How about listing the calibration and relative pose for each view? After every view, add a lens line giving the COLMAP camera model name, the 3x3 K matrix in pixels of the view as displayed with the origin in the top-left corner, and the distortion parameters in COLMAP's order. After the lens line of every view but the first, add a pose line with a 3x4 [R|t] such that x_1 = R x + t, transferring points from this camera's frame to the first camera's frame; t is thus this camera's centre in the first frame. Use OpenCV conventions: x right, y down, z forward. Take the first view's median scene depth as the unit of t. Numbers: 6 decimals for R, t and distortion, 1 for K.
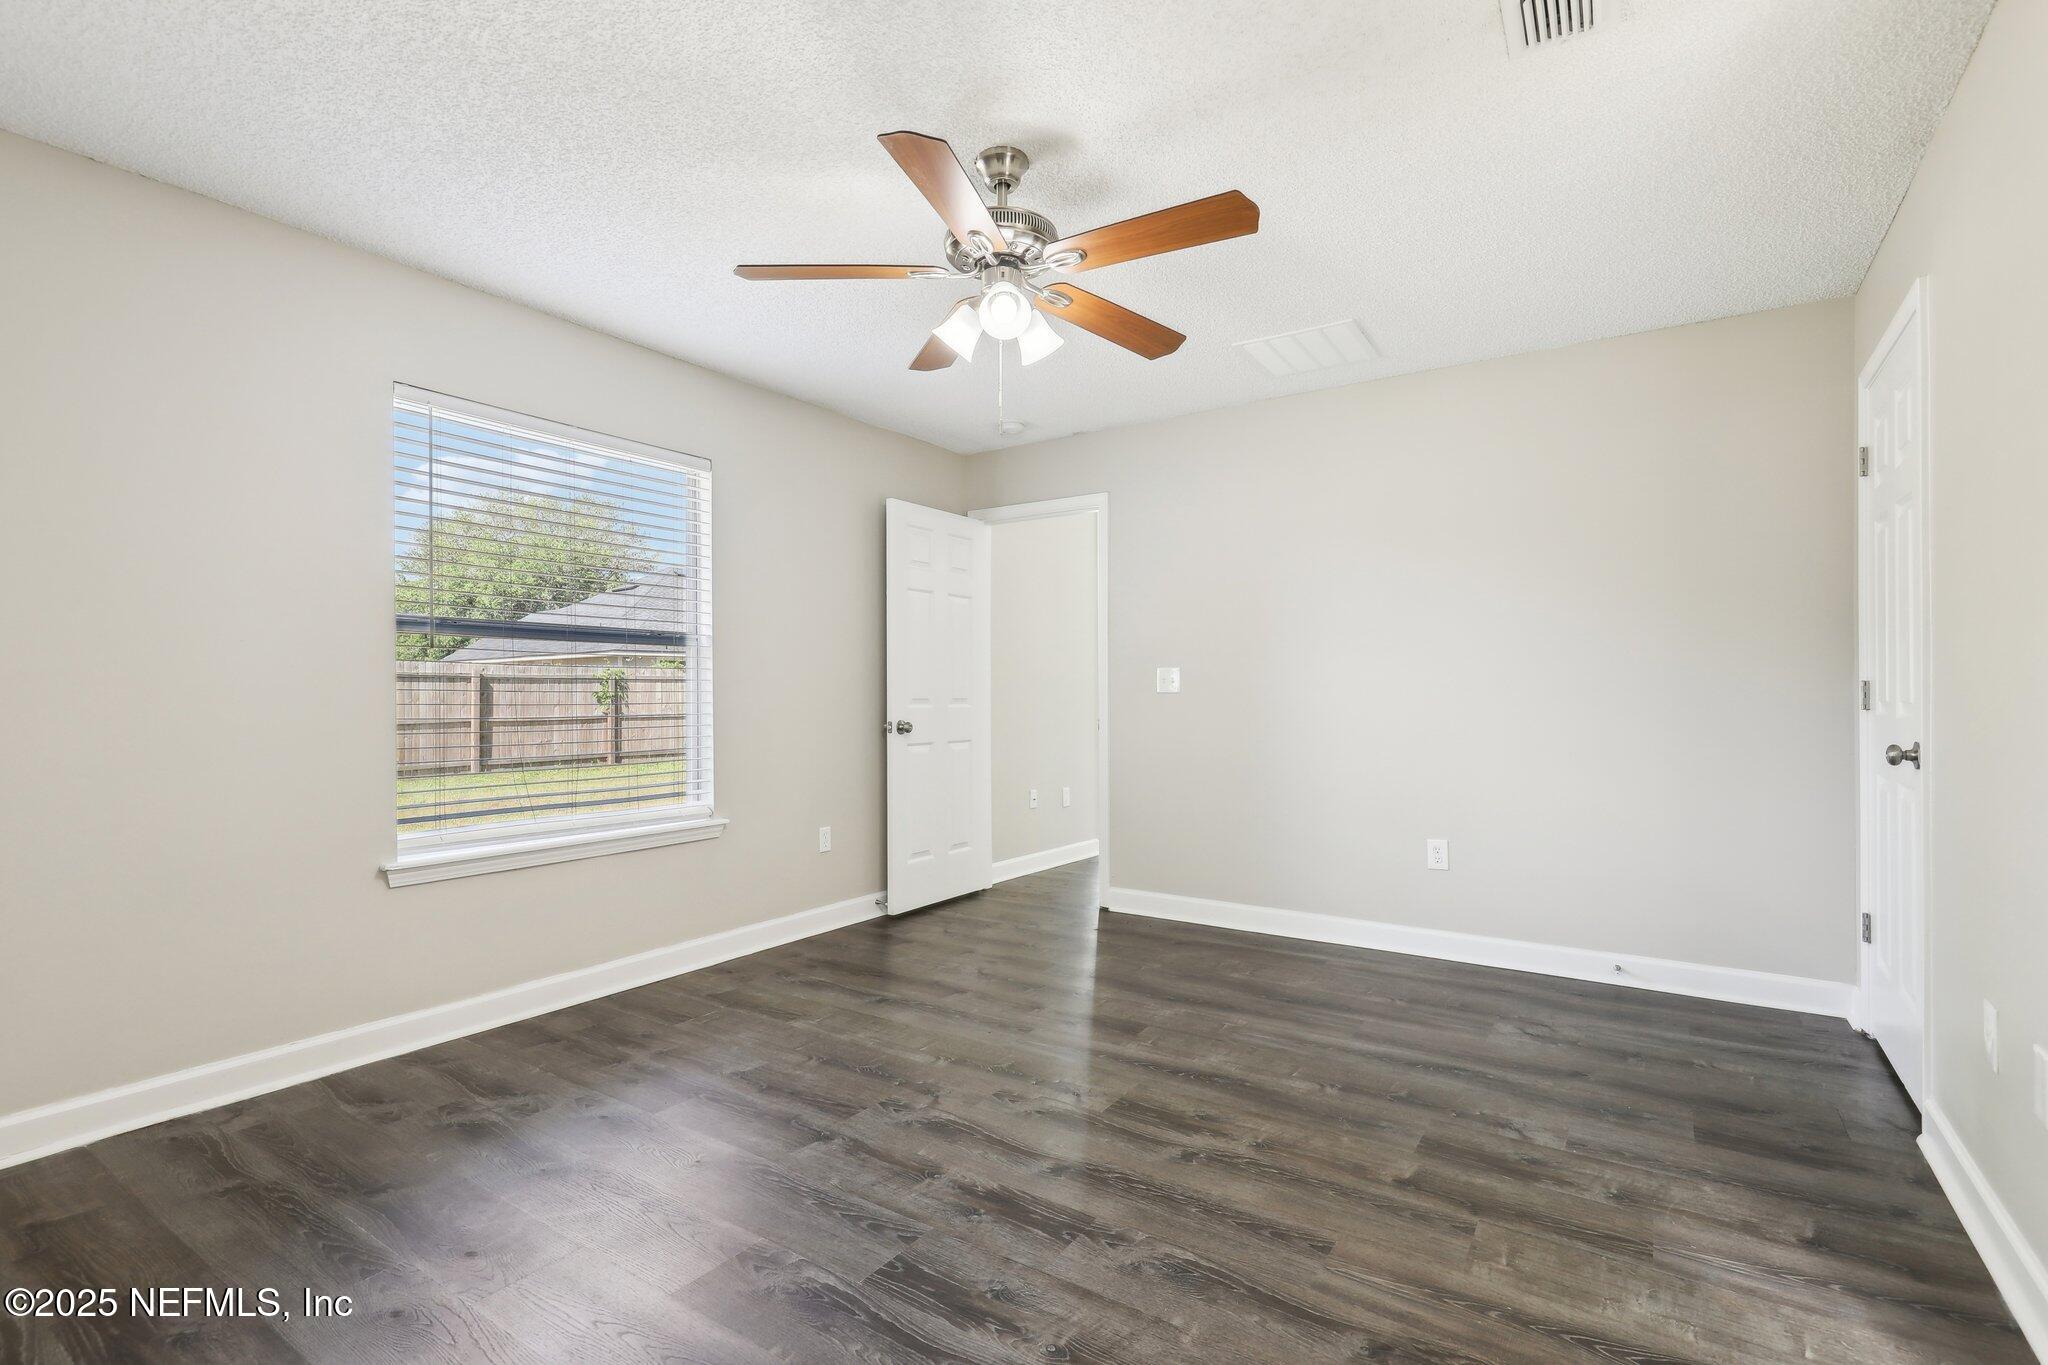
lens RADIAL K [[944.1, 0, 1036.5], [0, 944.1, 673.3], [0, 0, 1]] dist [0.000560, 0.000397]
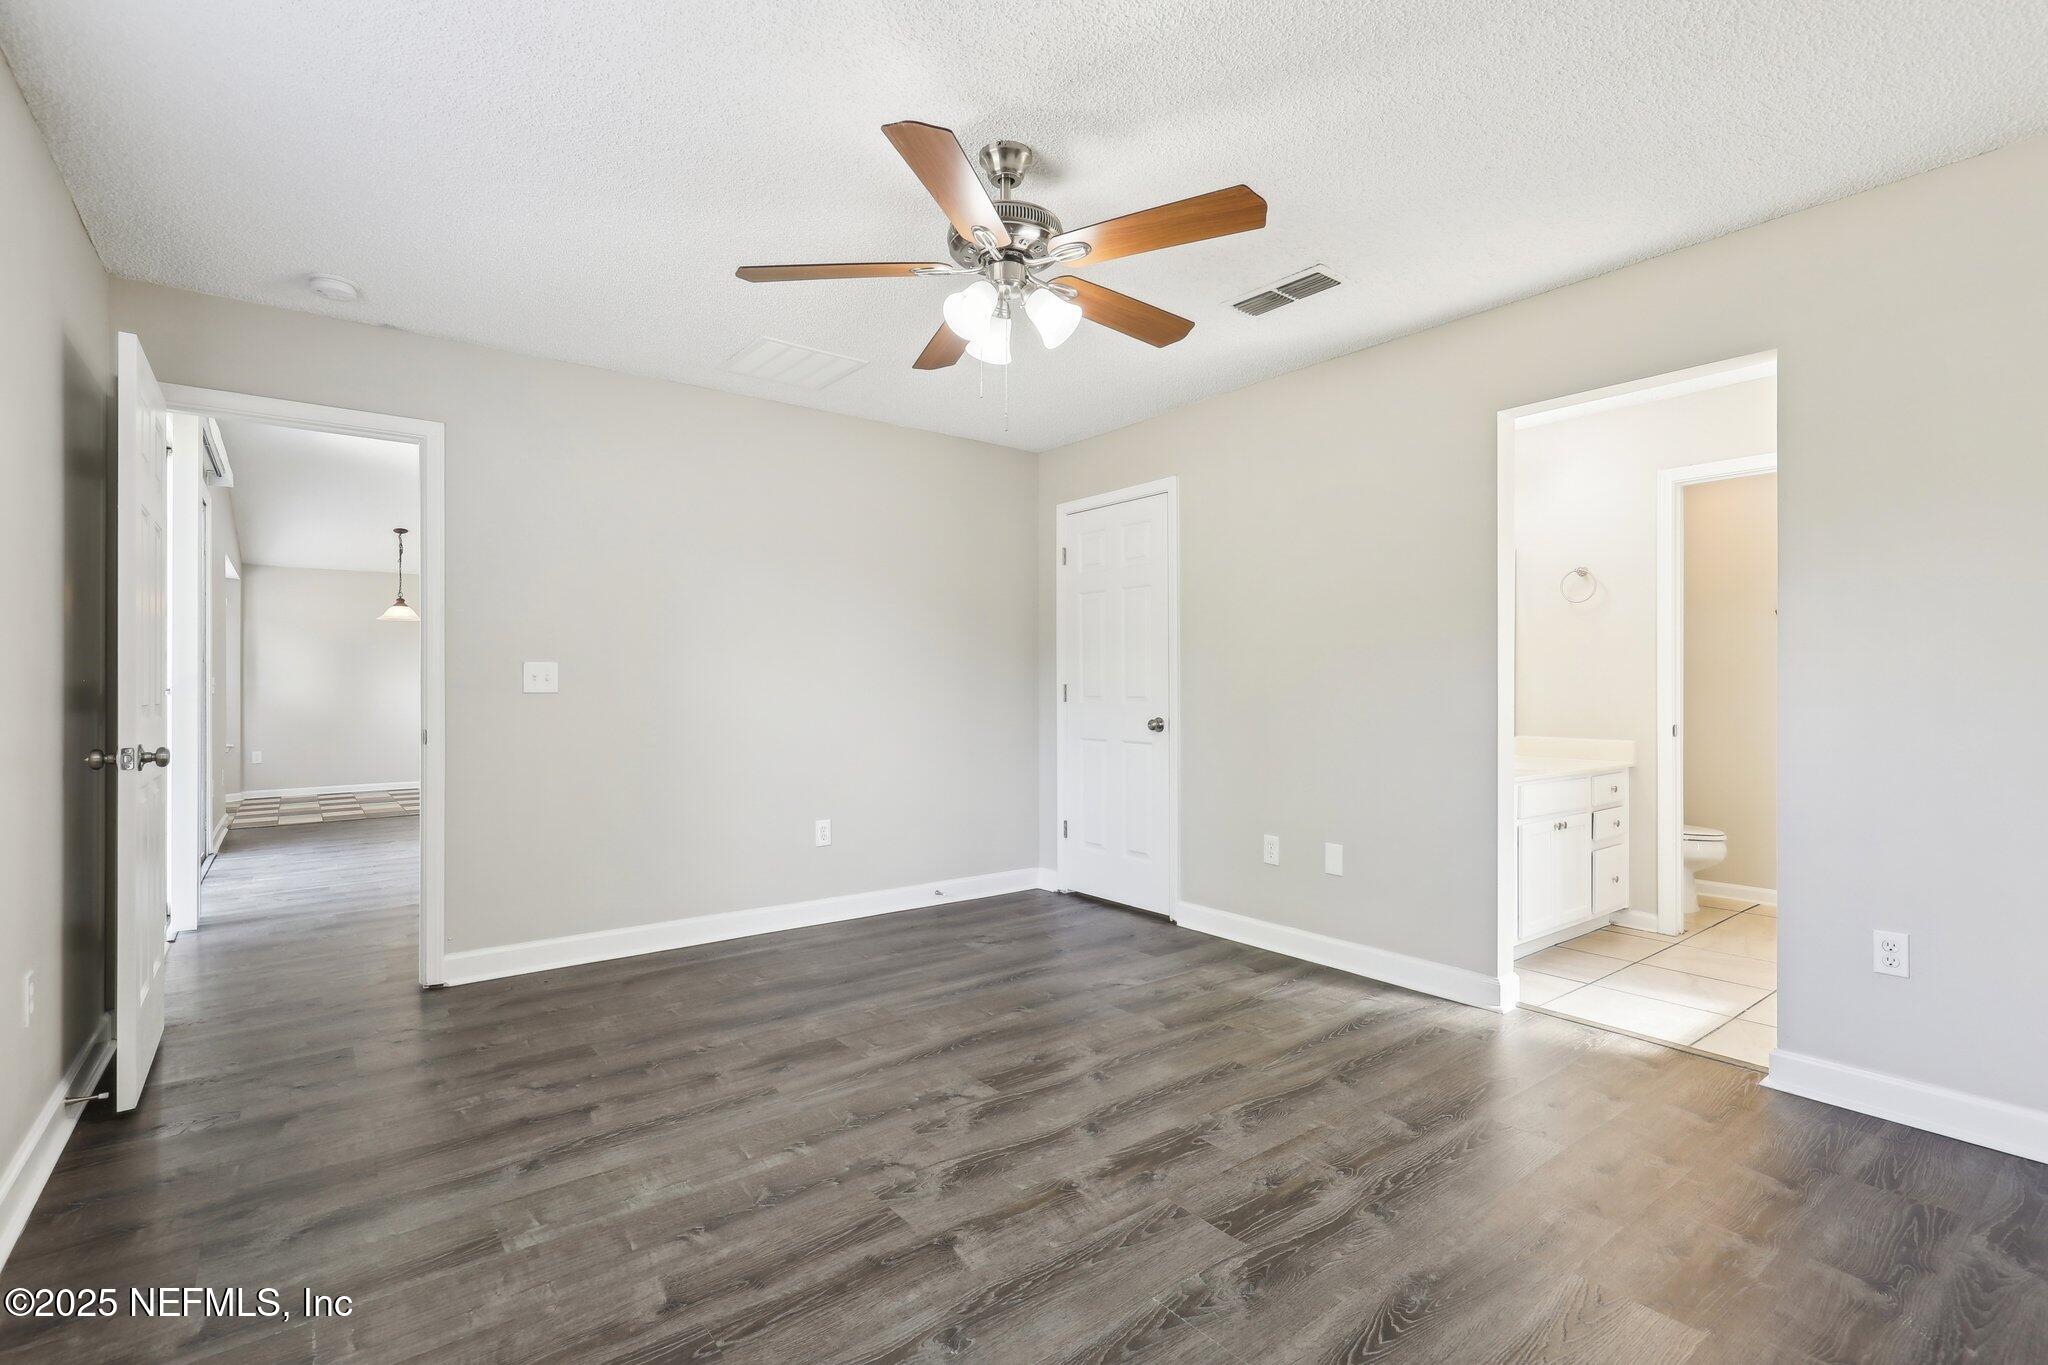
lens RADIAL K [[944.1, 0, 1008.8], [0, 944.1, 678.2], [0, 0, 1]] dist [0.000560, 0.000397]
pose [[0.327524, 0.010527, 0.944784, -0.925846], [-0.018447, 0.999819, -0.004746, 0.007714], [-0.944663, -0.015875, 0.327658, 0.651552]]
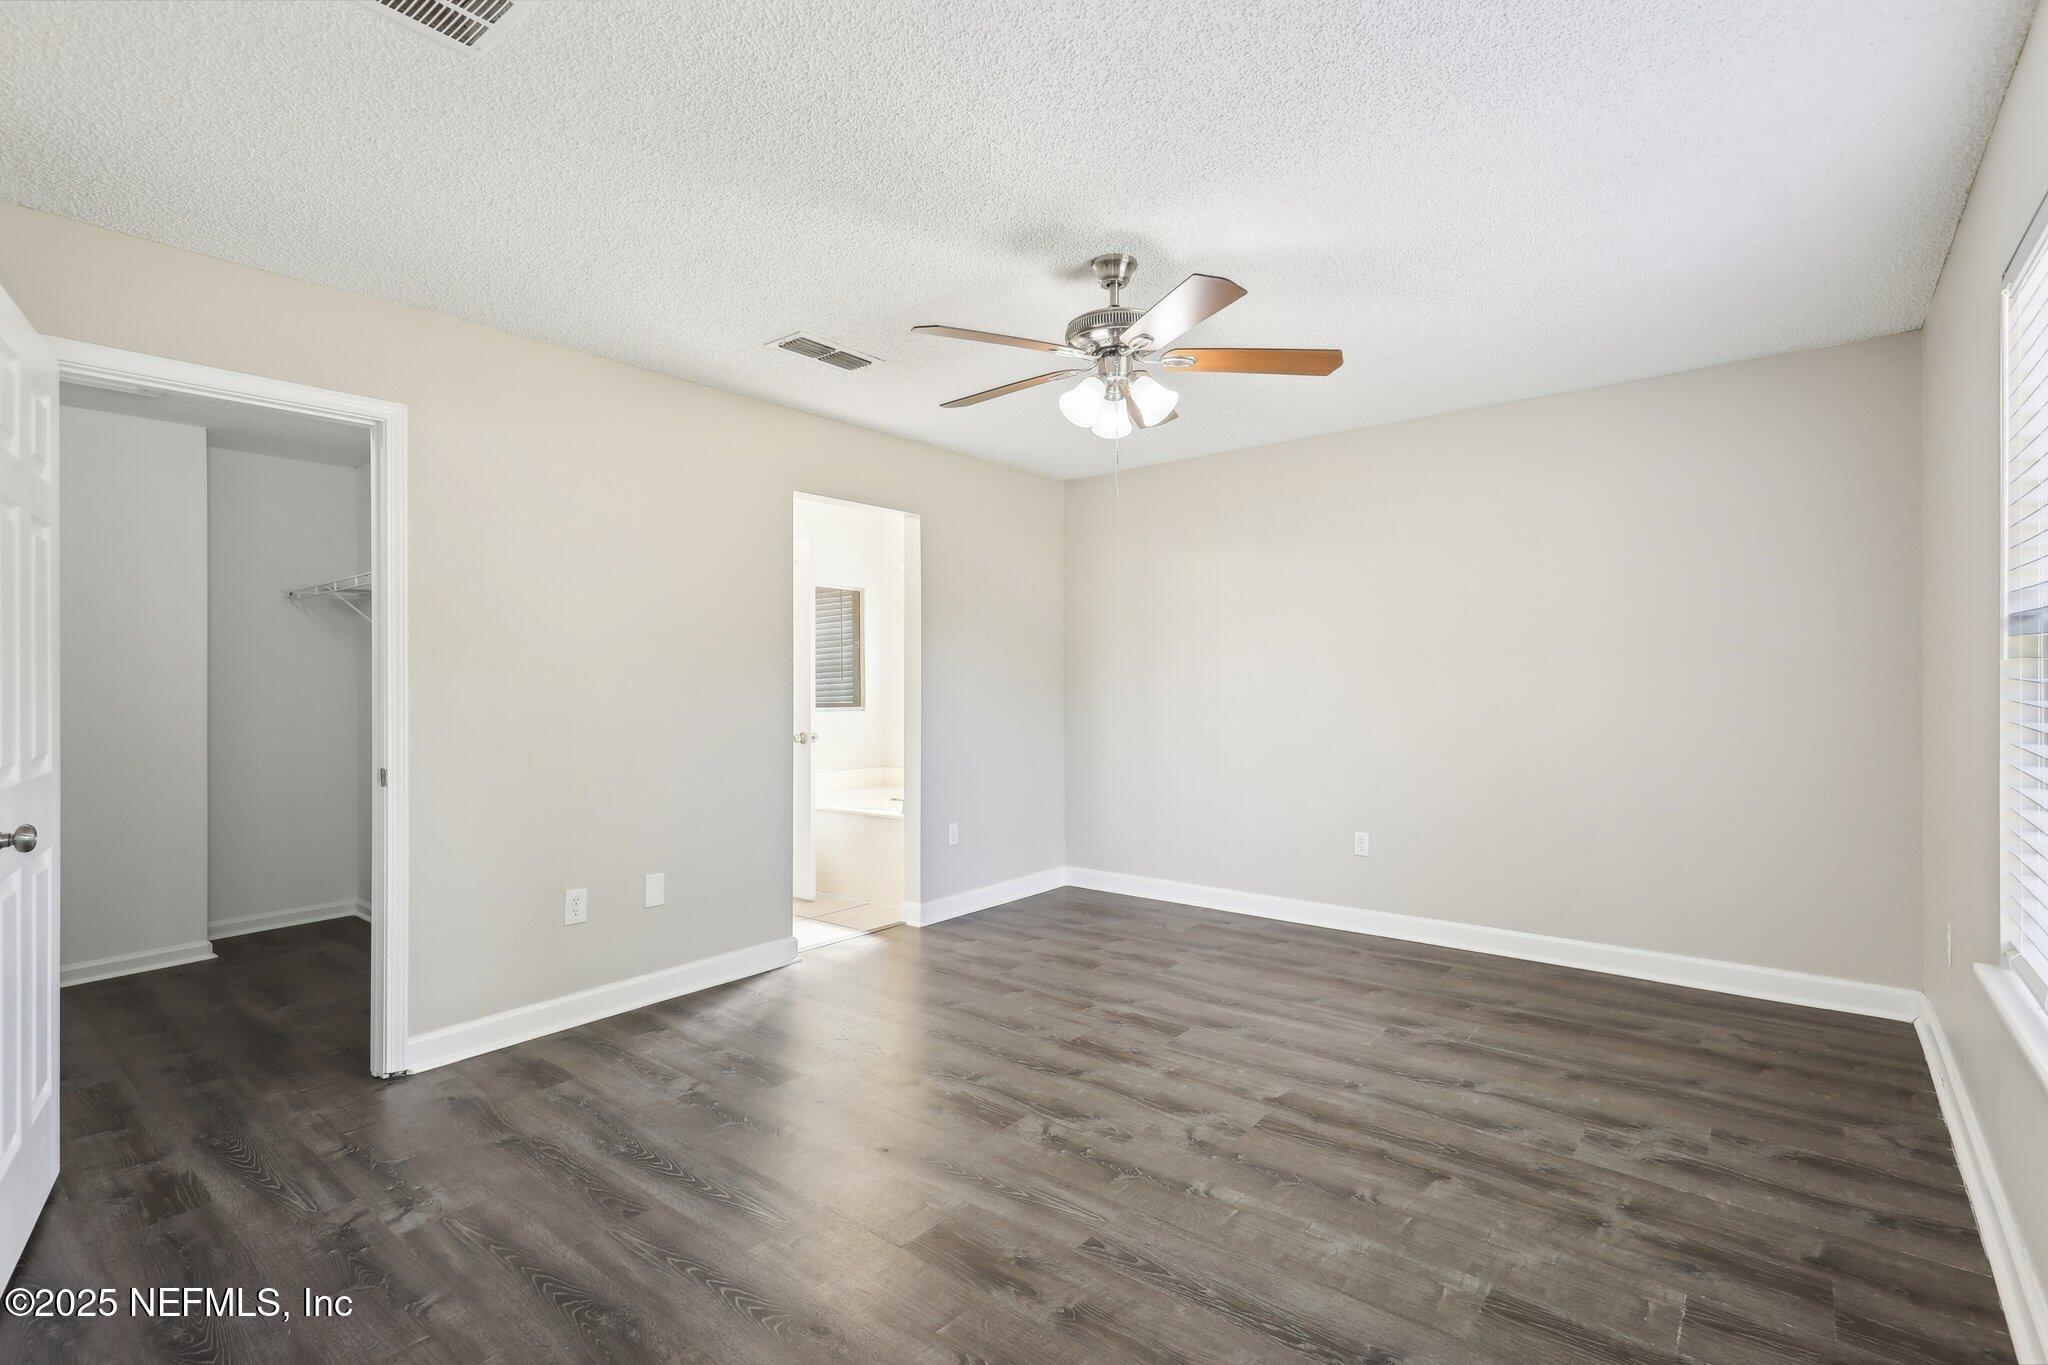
lens RADIAL K [[944.1, 0, 1054.2], [0, 944.1, 680.2], [0, 0, 1]] dist [0.000560, 0.000397]
pose [[-0.996786, 0.014403, 0.078806, -0.051445], [0.012886, 0.999722, -0.019726, -0.007361], [-0.079068, -0.018647, -0.996695, 2.072399]]
